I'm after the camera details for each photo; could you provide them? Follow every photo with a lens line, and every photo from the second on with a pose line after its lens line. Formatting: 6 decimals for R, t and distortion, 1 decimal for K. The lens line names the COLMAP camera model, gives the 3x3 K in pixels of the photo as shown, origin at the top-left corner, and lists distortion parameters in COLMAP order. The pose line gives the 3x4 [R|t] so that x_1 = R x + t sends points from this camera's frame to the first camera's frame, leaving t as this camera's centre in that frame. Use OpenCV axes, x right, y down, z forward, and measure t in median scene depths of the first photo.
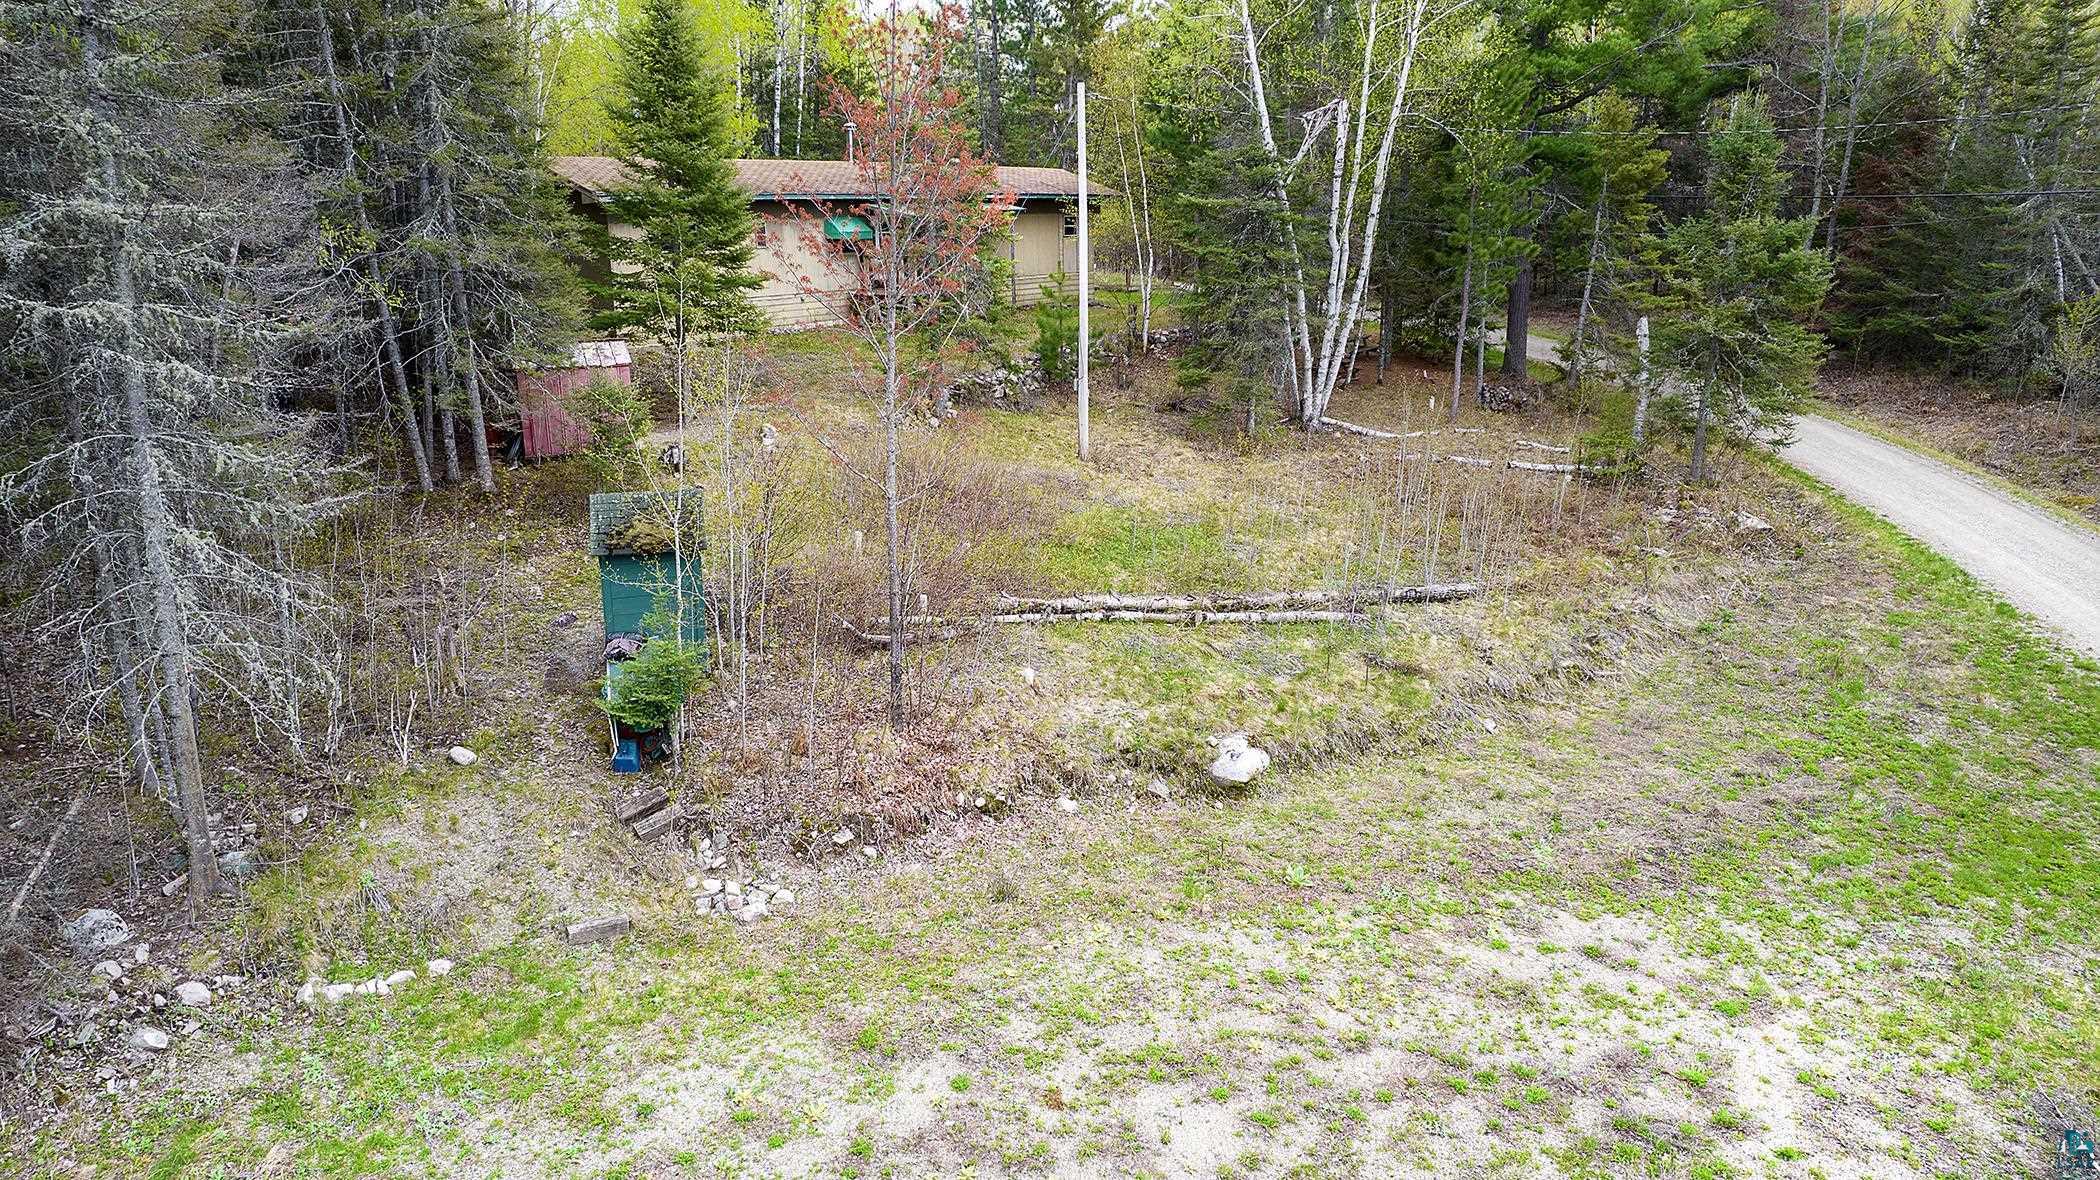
lens RADIAL K [[1341.5, 0, 1050.4], [0, 1341.5, 596.2], [0, 0, 1]] dist [-0.042020, -0.002436]
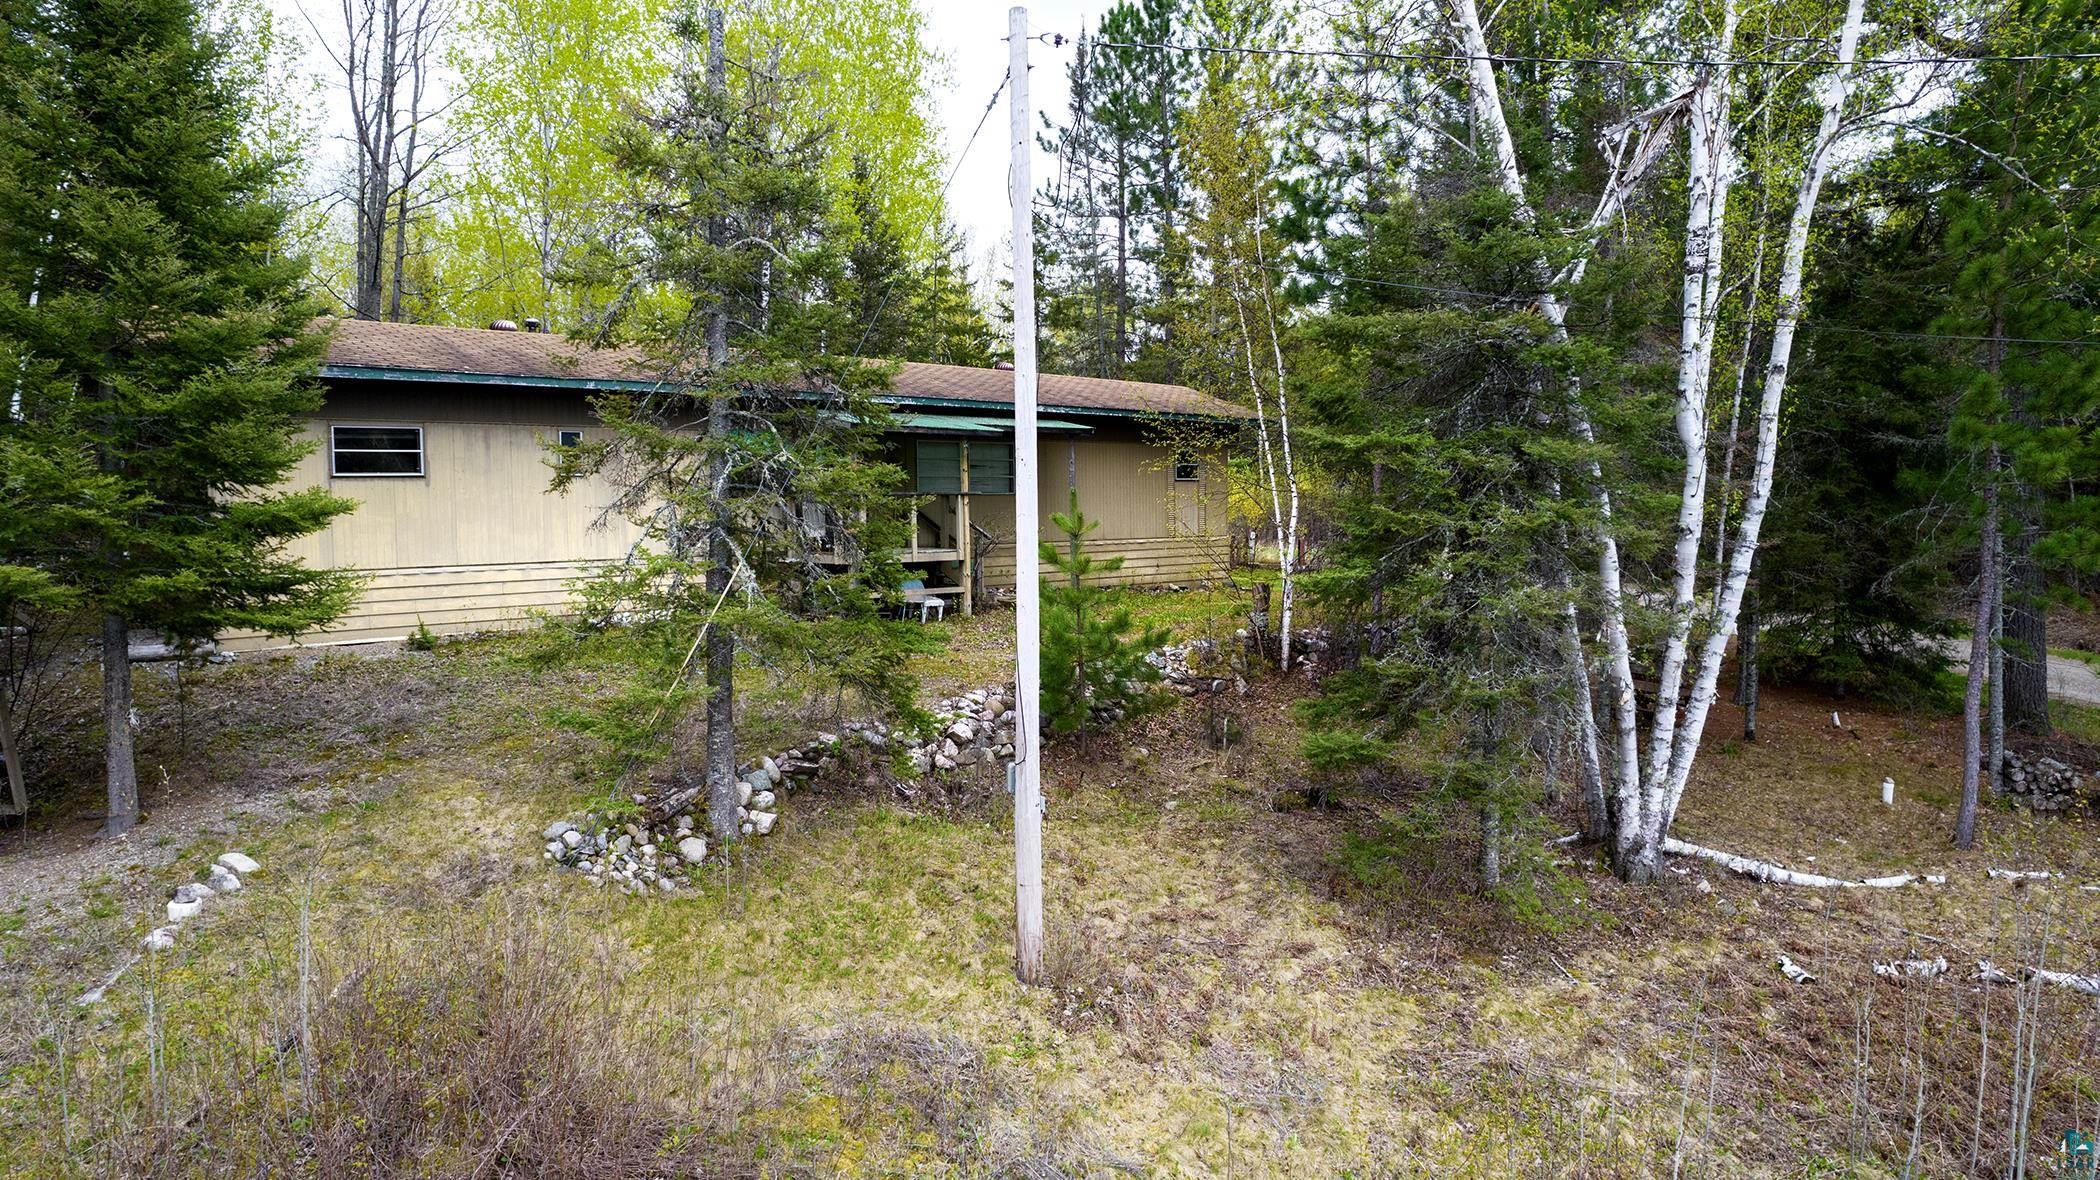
lens RADIAL K [[1341.5, 0, 1042.6], [0, 1341.5, 580.4], [0, 0, 1]] dist [-0.042020, -0.002436]
pose [[0.984985, 0.007204, -0.172491, 0.083564], [-0.045235, 0.974992, -0.217589, -0.117124], [0.166610, 0.222125, 0.960678, 0.560906]]
